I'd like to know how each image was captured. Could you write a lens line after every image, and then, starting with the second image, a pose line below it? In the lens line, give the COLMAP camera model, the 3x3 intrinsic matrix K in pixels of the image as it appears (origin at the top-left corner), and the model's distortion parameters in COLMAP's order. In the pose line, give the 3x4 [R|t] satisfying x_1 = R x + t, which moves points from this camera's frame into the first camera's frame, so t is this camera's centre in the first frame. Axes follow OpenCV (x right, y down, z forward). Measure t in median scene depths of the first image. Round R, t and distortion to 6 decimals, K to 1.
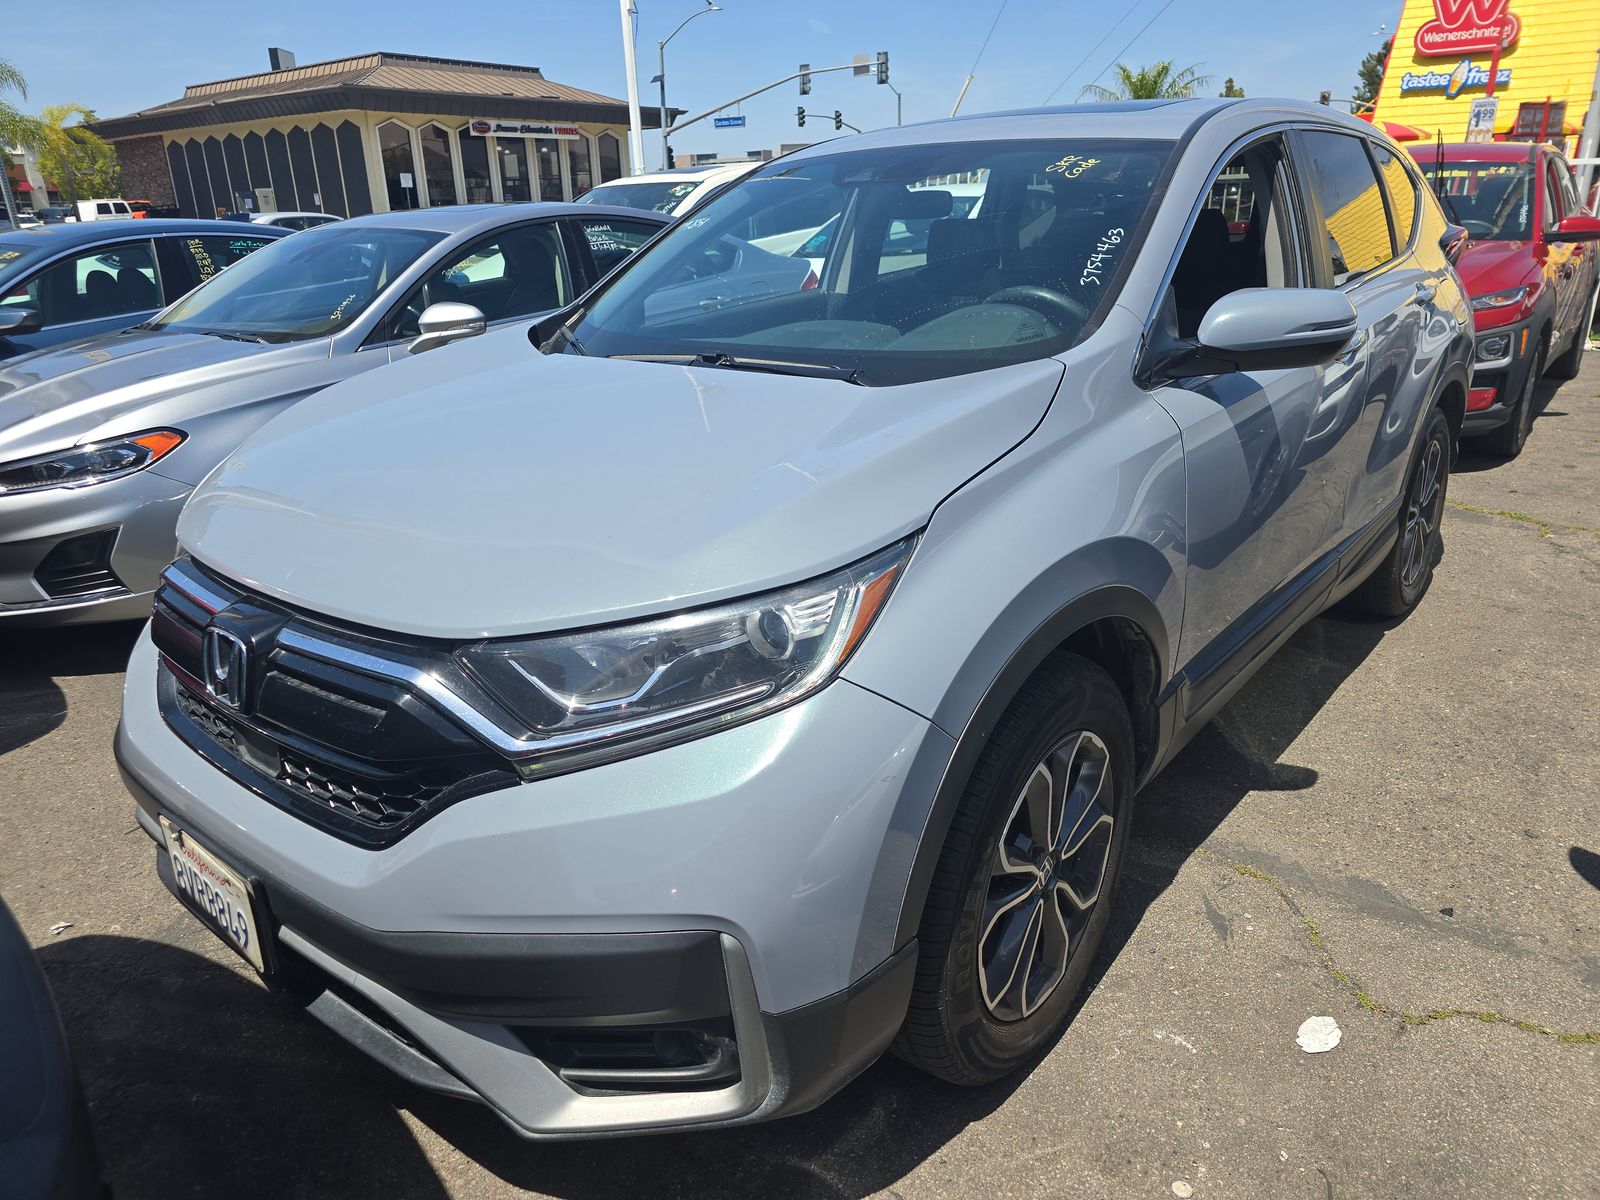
lens RADIAL K [[1087.4, 0, 800.0], [0, 1087.4, 600.0], [0, 0, 1]] dist [0.043585, -0.040590]
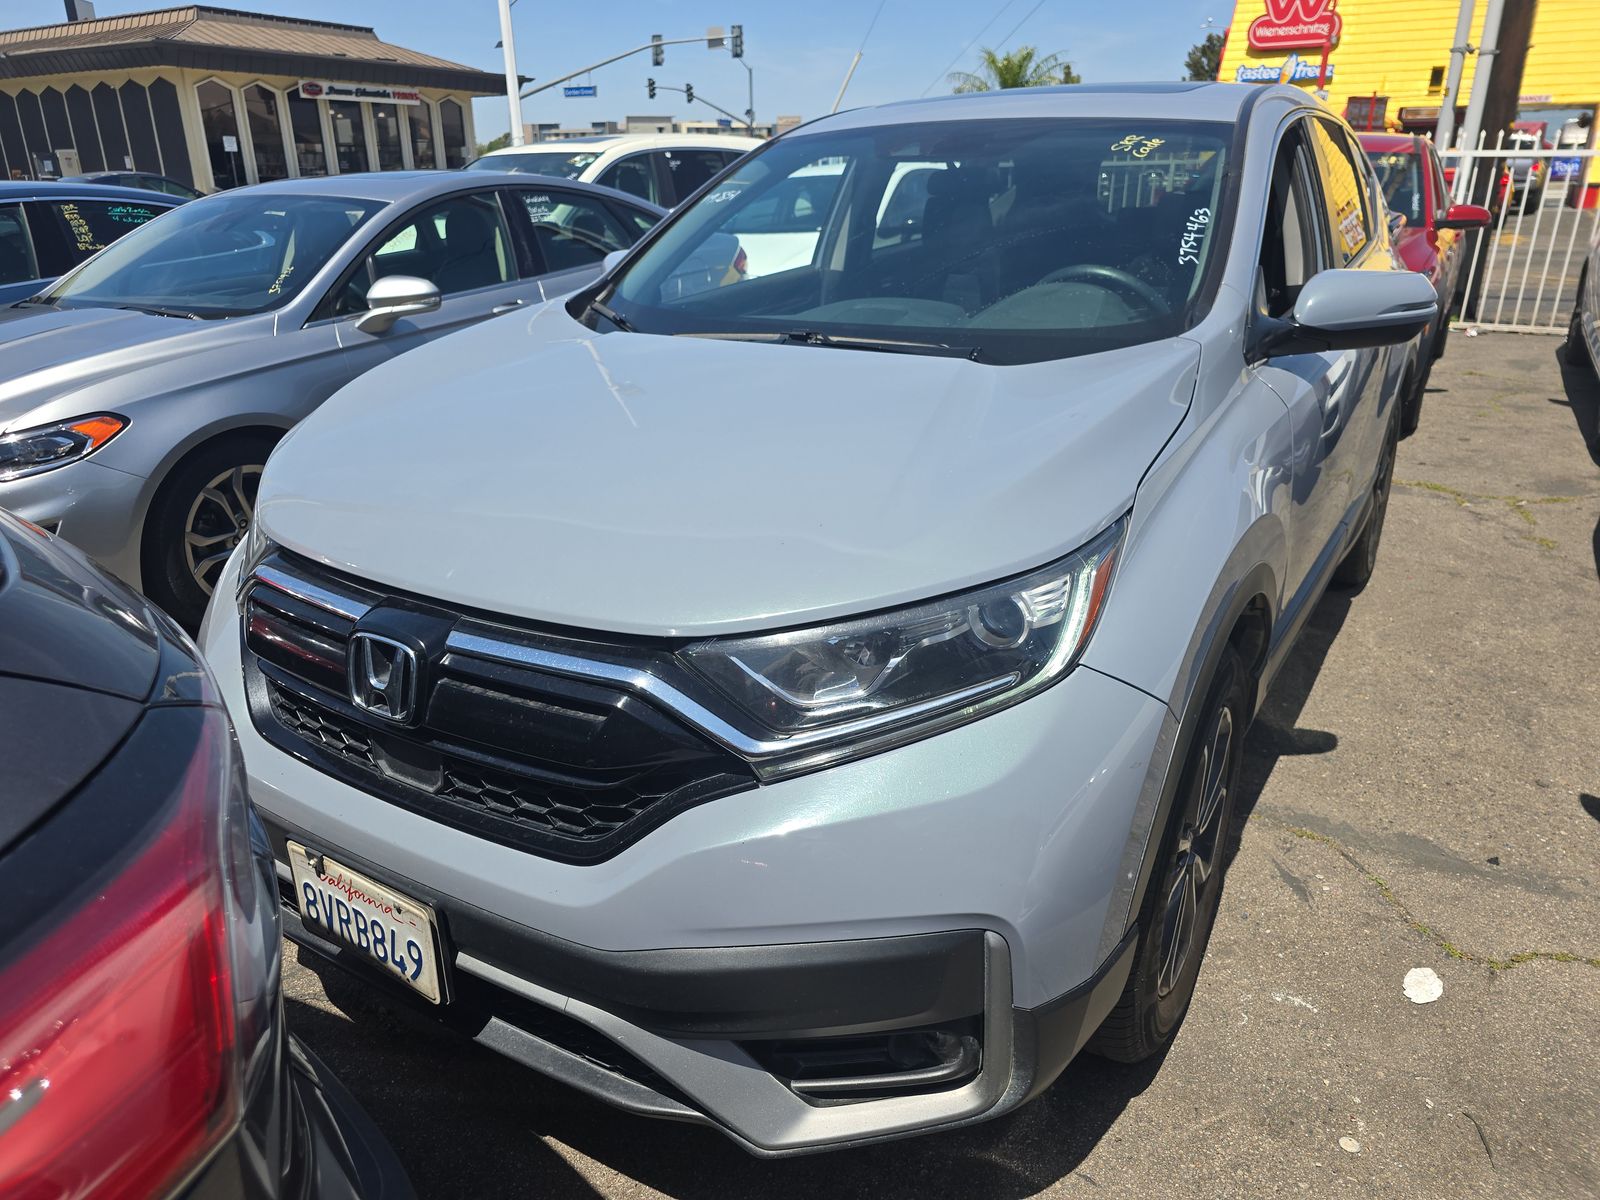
lens RADIAL K [[1093.6, 0, 800.0], [0, 1093.6, 600.0], [0, 0, 1]] dist [0.032409, -0.029985]
pose [[0.991254, -0.028960, 0.128753, -0.197476], [0.026664, 0.999454, 0.019519, -0.007024], [-0.129248, -0.015915, 0.991485, 0.032112]]
